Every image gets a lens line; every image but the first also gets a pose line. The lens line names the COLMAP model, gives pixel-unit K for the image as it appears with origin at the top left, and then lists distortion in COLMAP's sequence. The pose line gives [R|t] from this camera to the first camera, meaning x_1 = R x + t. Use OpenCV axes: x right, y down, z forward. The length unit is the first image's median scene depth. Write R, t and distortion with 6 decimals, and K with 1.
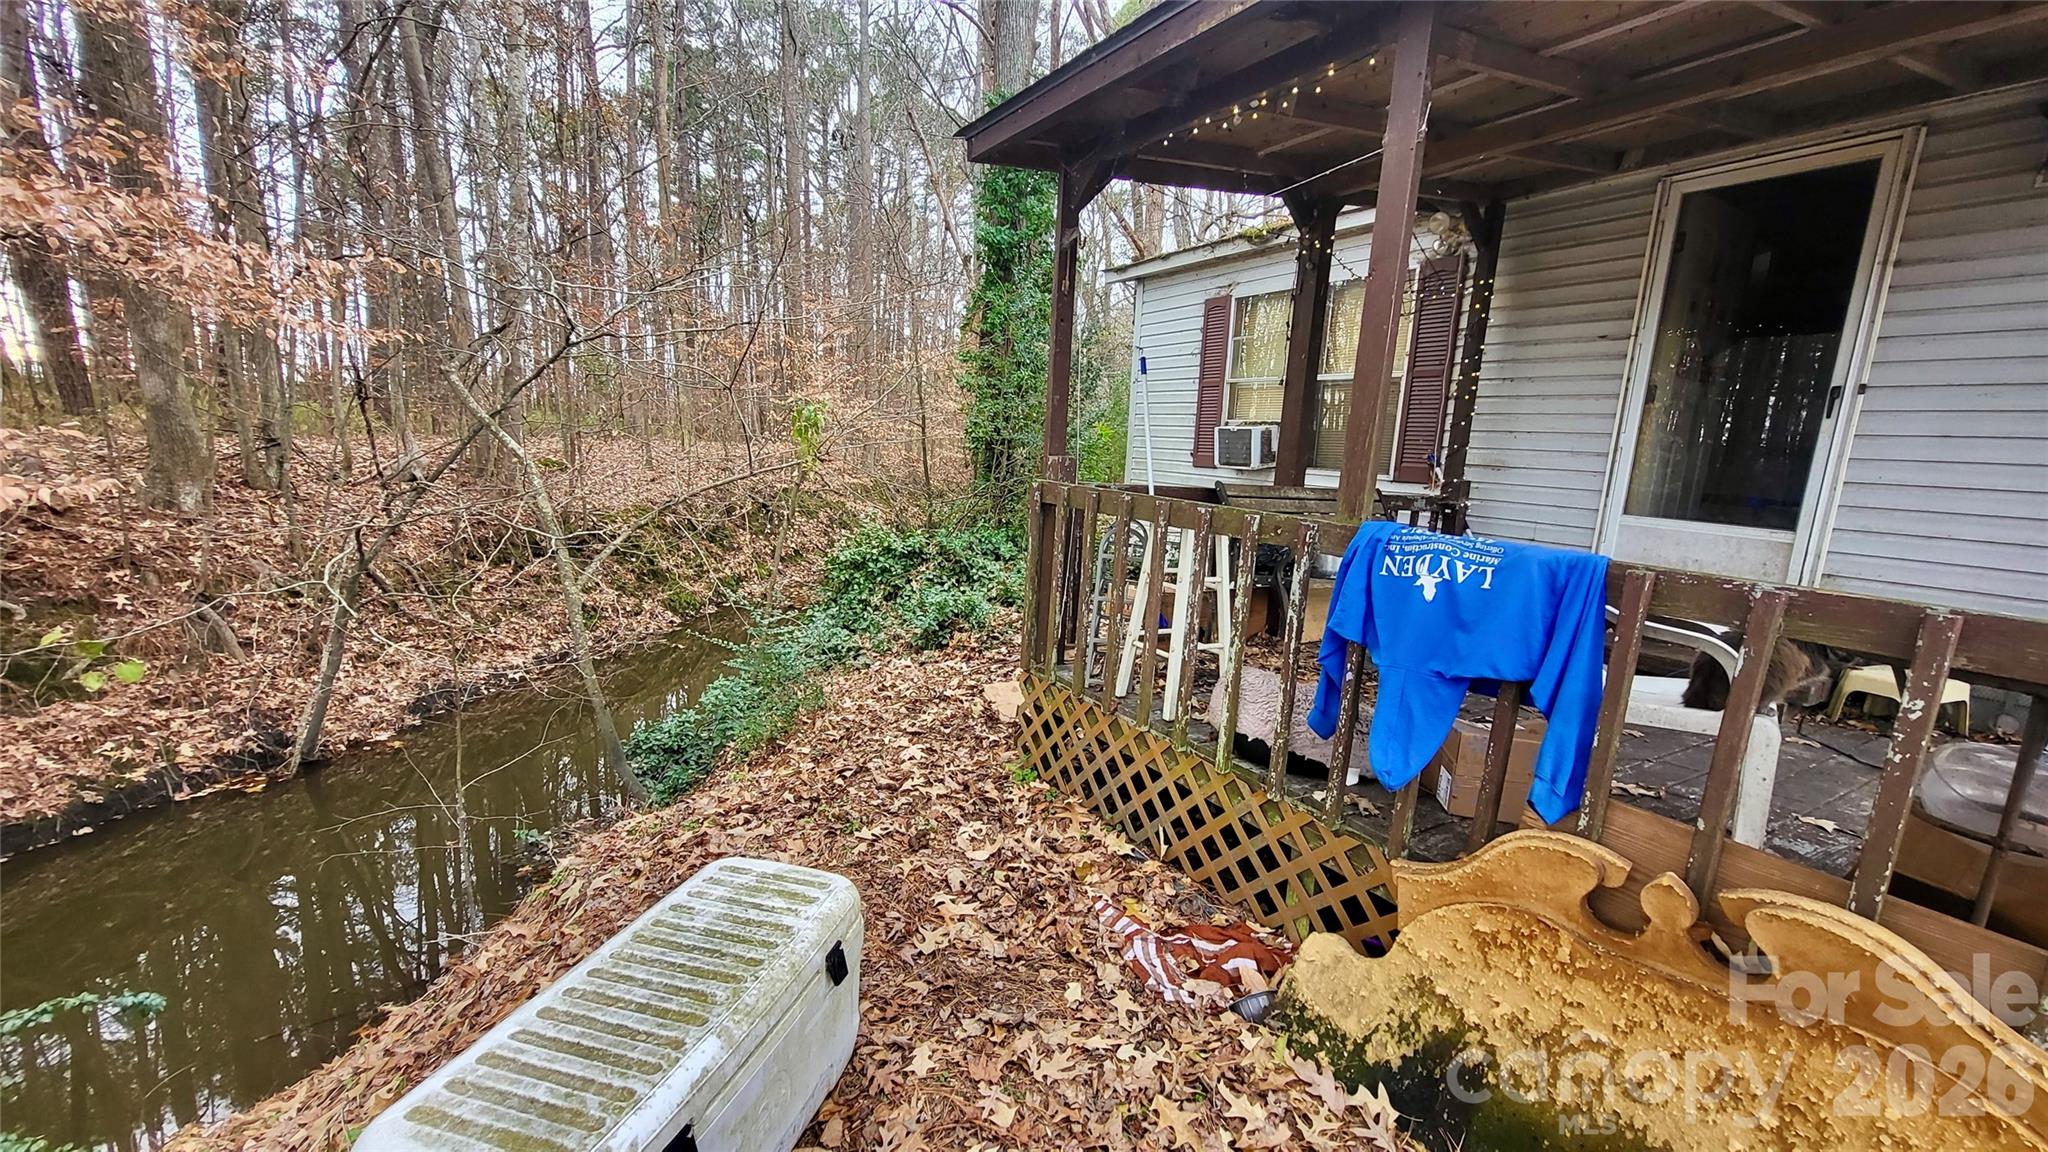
lens RADIAL K [[815.5, 0, 1028.4], [0, 815.5, 593.6], [0, 0, 1]] dist [0.011267, -0.005094]
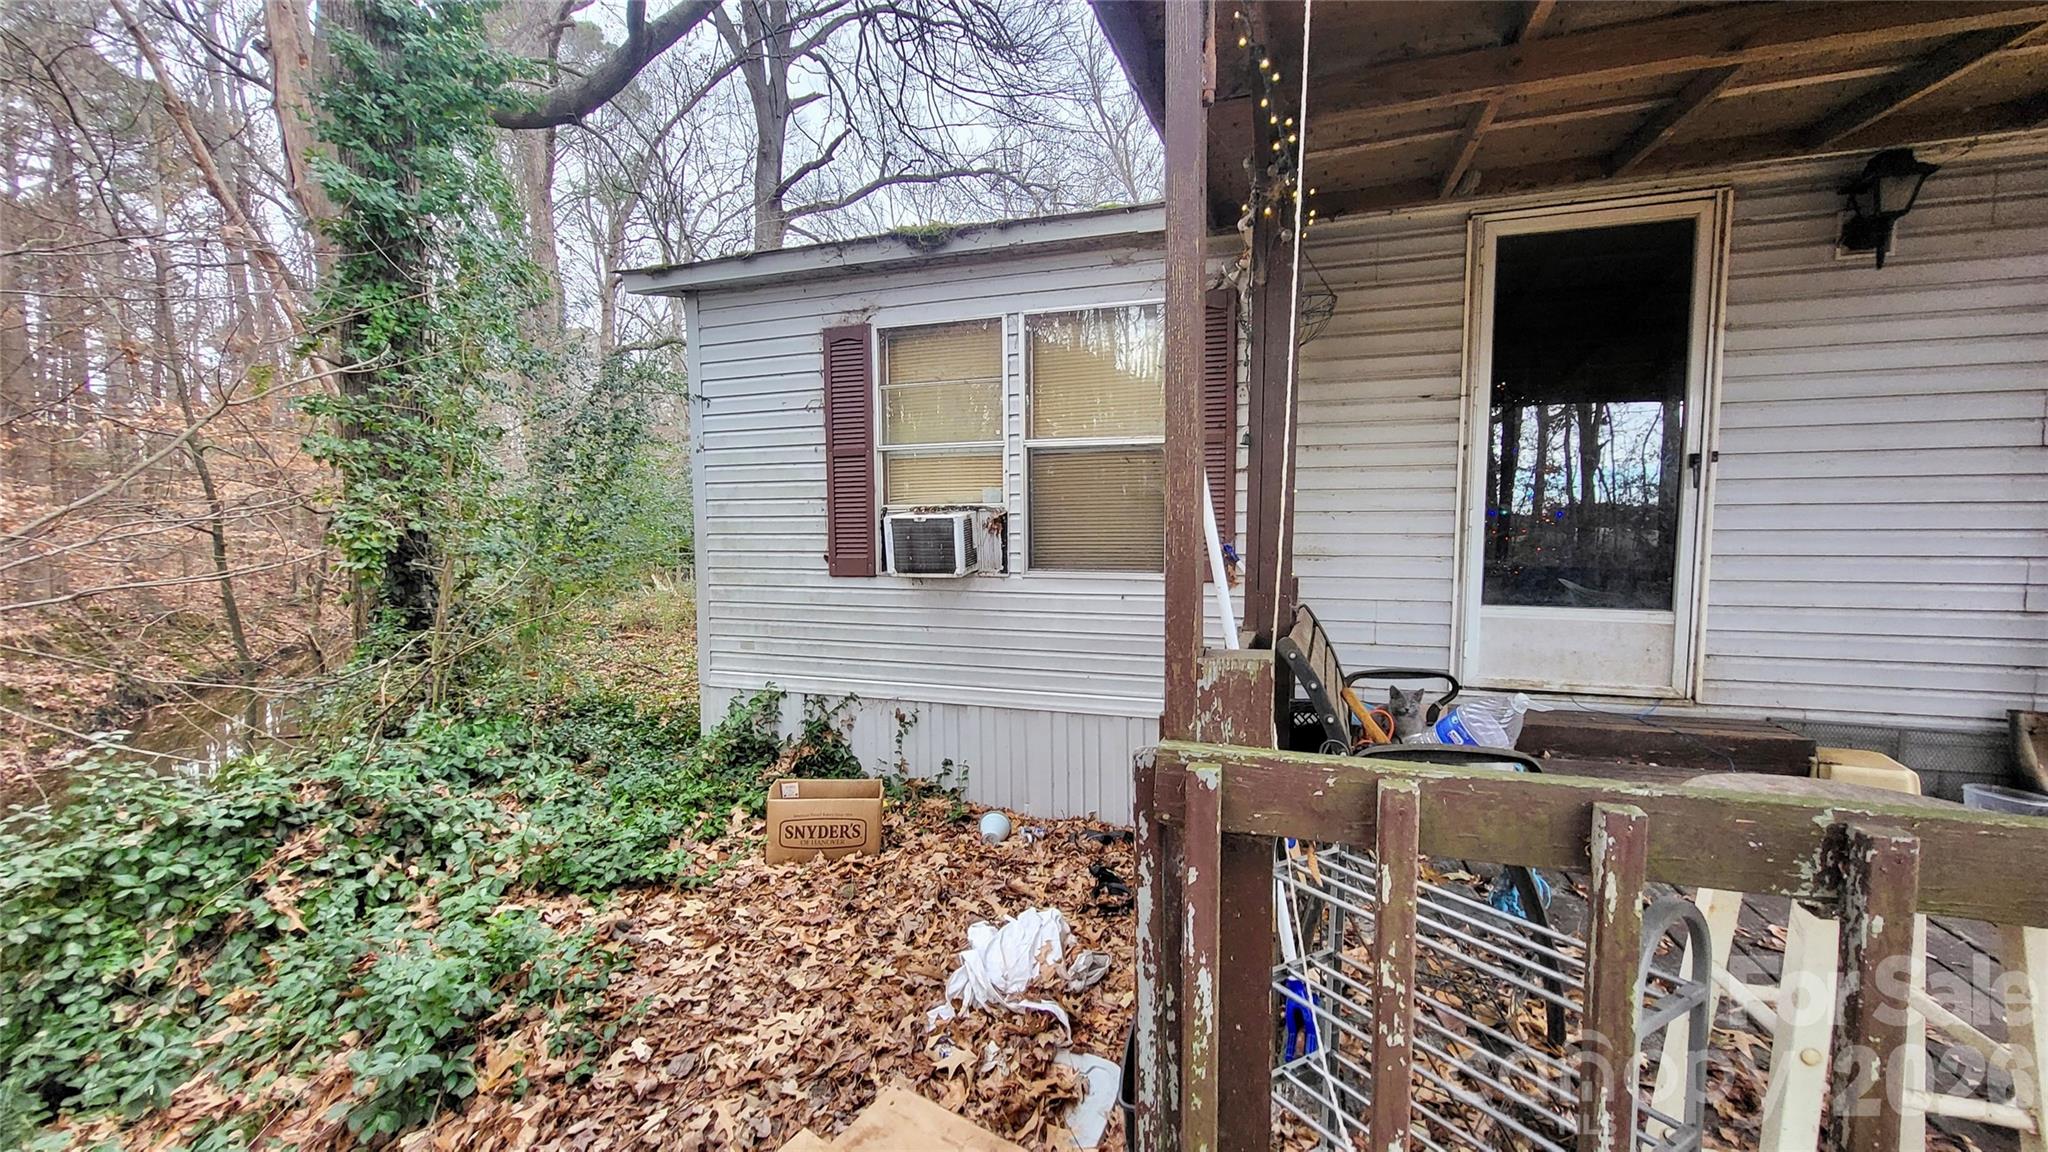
lens RADIAL K [[816.0, 0, 1029.3], [0, 816.0, 594.2], [0, 0, 1]] dist [0.001580, -0.000412]
pose [[0.764498, -0.098573, 0.637045, -0.152869], [0.158058, 0.986736, -0.036999, -0.146341], [-0.624948, 0.128976, 0.769939, 0.631229]]
